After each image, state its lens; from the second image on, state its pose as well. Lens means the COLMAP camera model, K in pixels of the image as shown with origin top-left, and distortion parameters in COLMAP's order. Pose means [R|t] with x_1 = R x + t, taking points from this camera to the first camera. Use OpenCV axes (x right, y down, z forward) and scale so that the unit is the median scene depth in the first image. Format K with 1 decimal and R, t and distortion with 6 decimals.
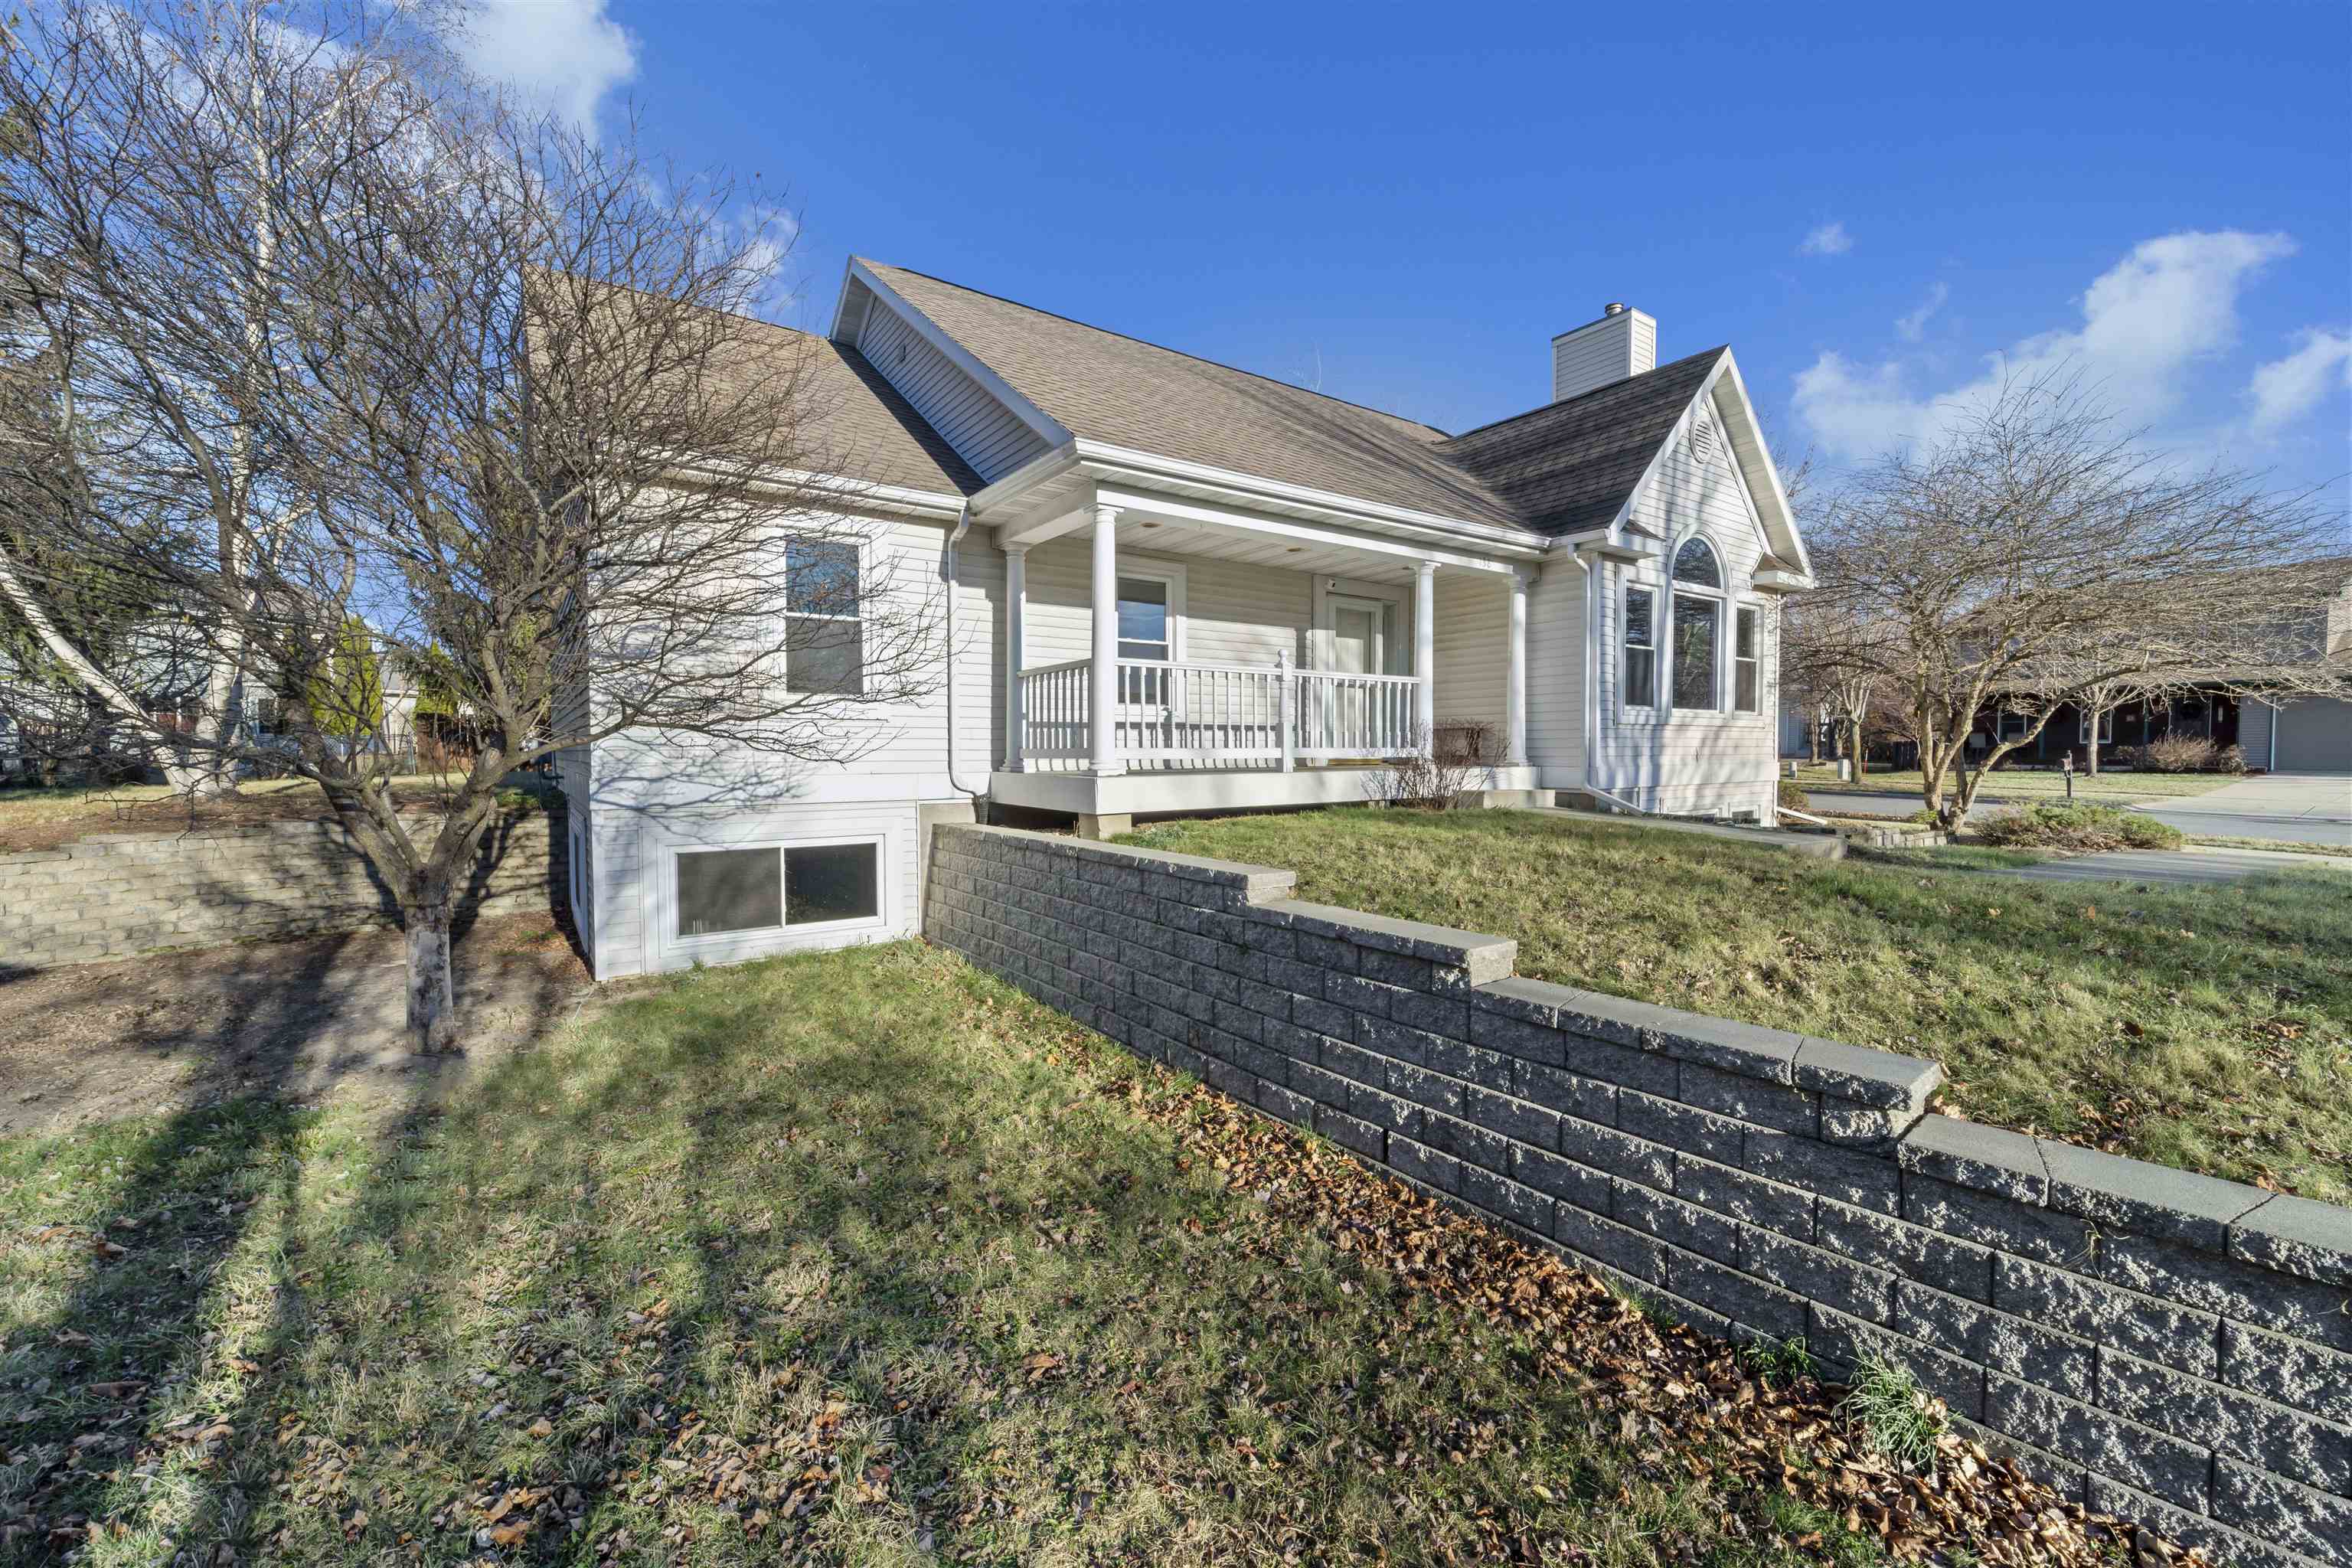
lens RADIAL K [[943.2, 0, 1167.6], [0, 943.2, 752.4], [0, 0, 1]] dist [-0.002241, -0.000291]
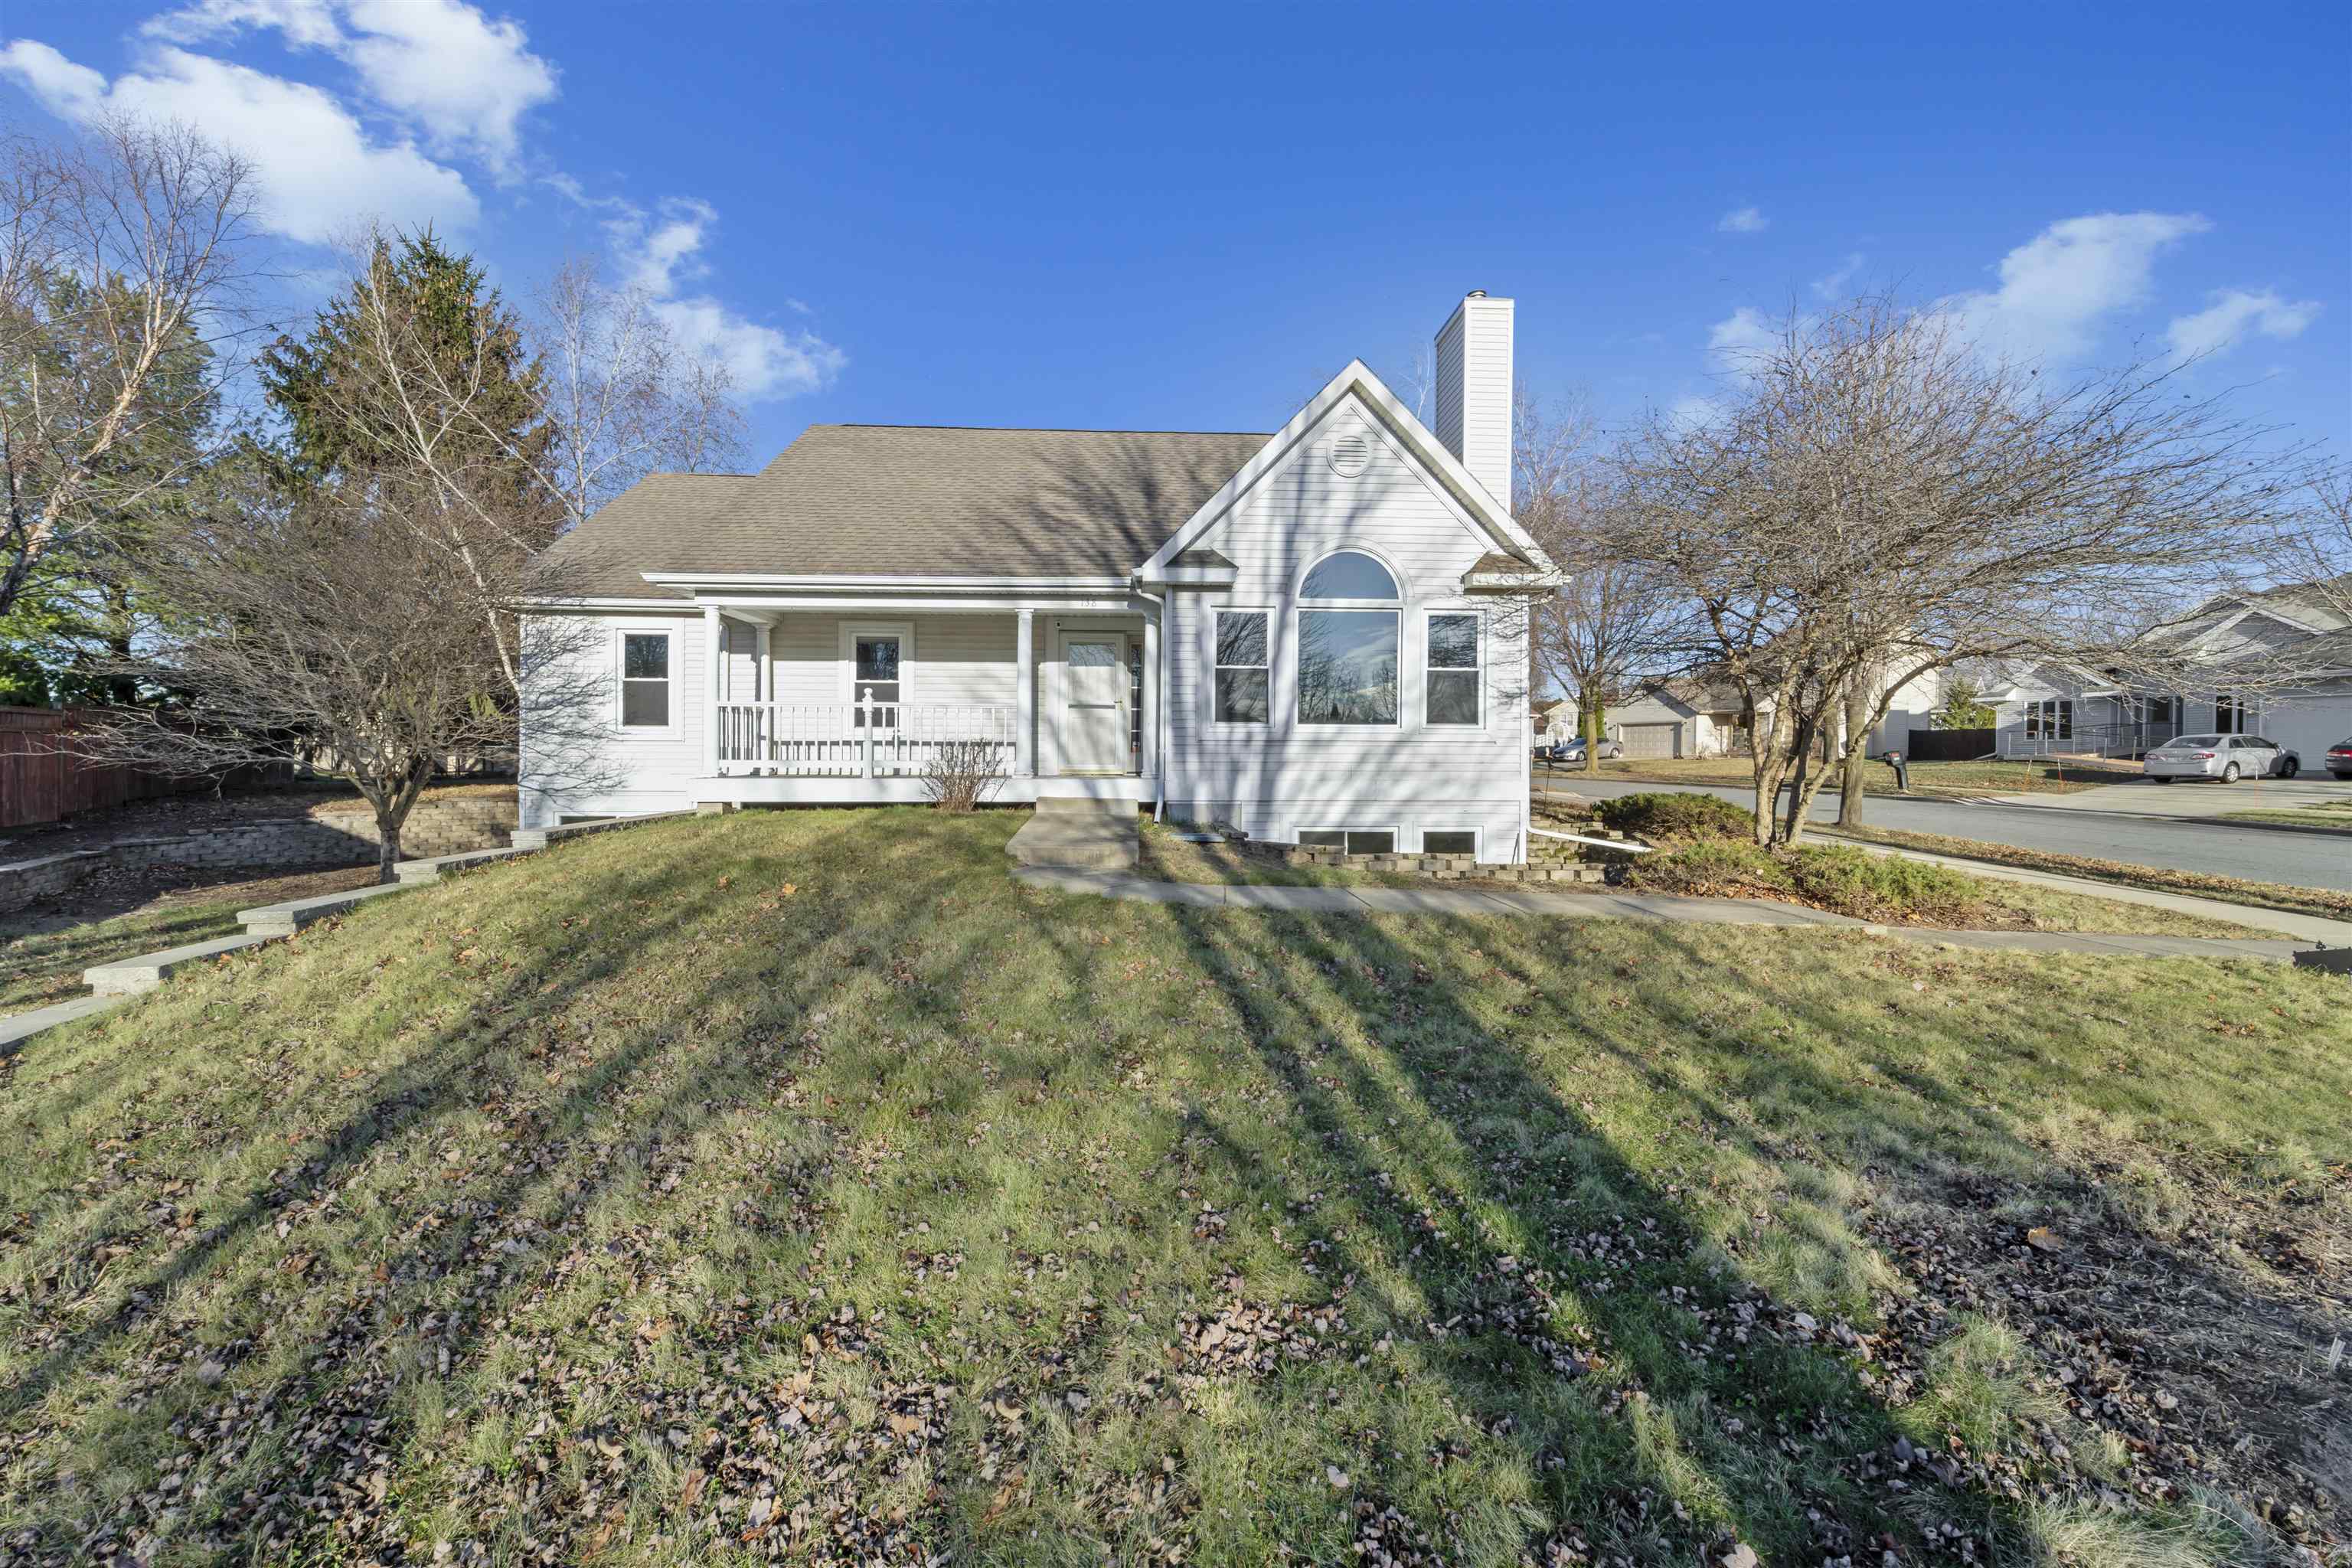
lens RADIAL K [[943.2, 0, 1167.6], [0, 943.2, 752.4], [0, 0, 1]] dist [-0.002241, -0.000291]
pose [[0.846703, 0.004741, -0.532044, 0.991401], [-0.007534, 0.999967, -0.003079, -0.012780], [0.532012, 0.006615, 0.846711, 0.063372]]
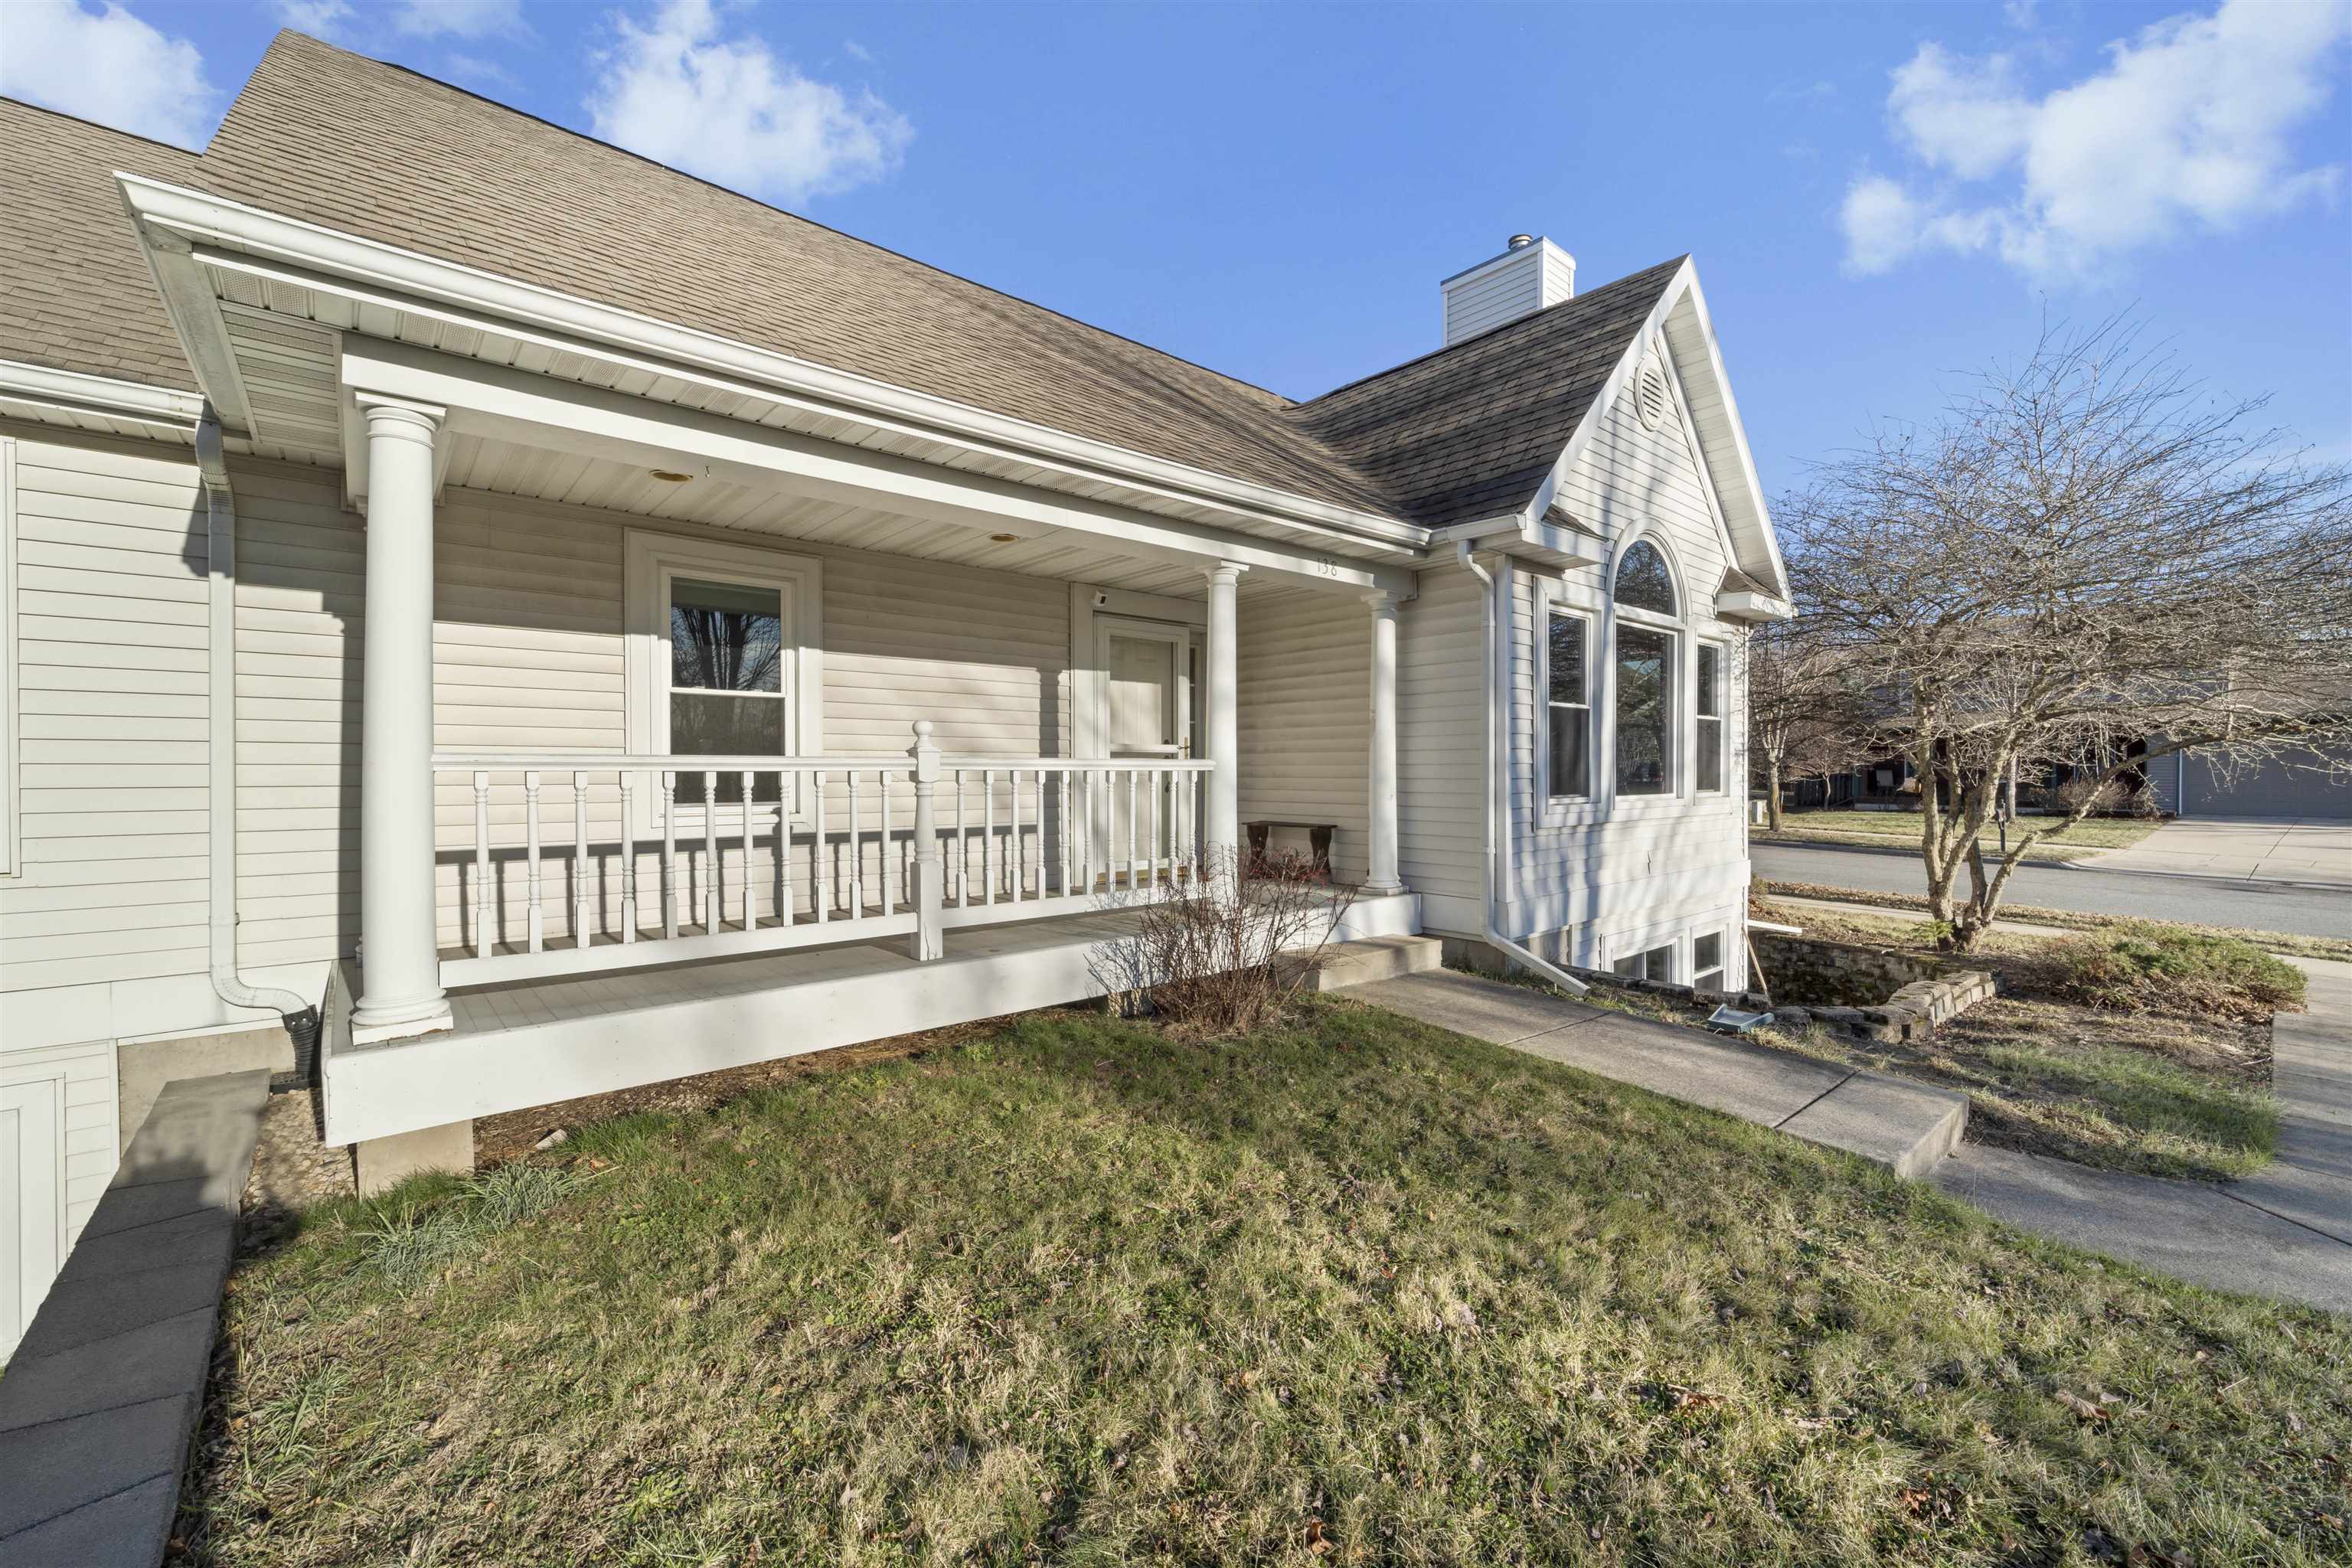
lens RADIAL K [[958.6, 0, 1178.7], [0, 958.6, 744.2], [0, 0, 1]] dist [0.001976, 0.000302]
pose [[0.994515, 0.004179, 0.104506, 0.169573], [-0.001167, 0.999583, -0.028868, -0.066224], [-0.104583, 0.028588, 0.994105, 0.380494]]
